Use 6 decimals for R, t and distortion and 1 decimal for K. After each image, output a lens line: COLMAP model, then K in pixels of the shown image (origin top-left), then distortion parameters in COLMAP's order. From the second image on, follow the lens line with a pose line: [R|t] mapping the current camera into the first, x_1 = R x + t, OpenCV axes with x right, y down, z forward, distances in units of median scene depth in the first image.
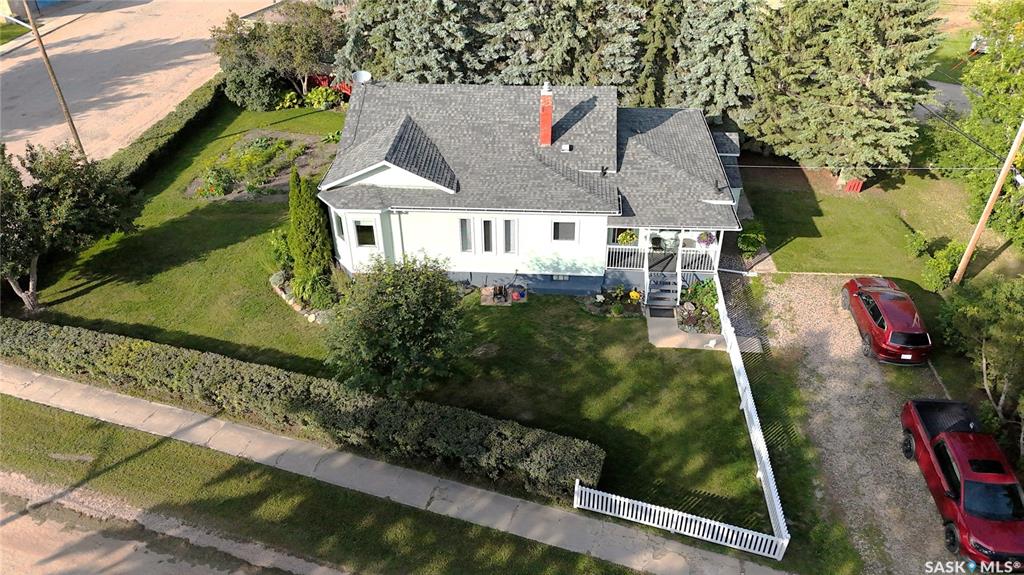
lens RADIAL K [[786.1, 0, 532.4], [0, 786.1, 288.2], [0, 0, 1]] dist [0.005273, 0.000628]
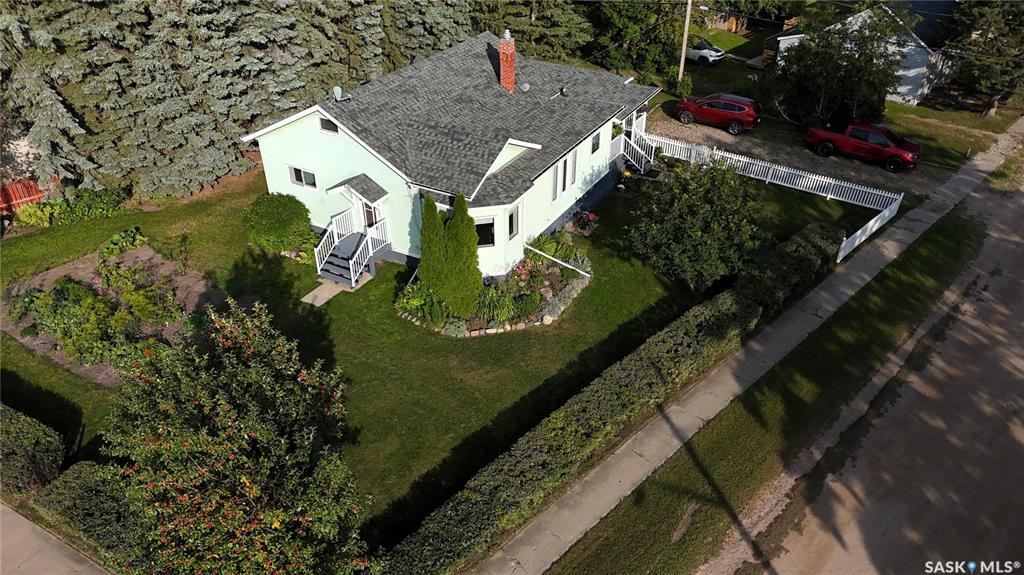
lens RADIAL K [[753.1, 0, 512.0], [0, 753.1, 287.5], [0, 0, 1]] dist [0.064558, -0.057419]
pose [[0.446298, -0.497708, 0.743710, -1.155741], [0.496543, 0.829125, 0.256896, -0.298938], [-0.744488, 0.254632, 0.617171, 0.571239]]
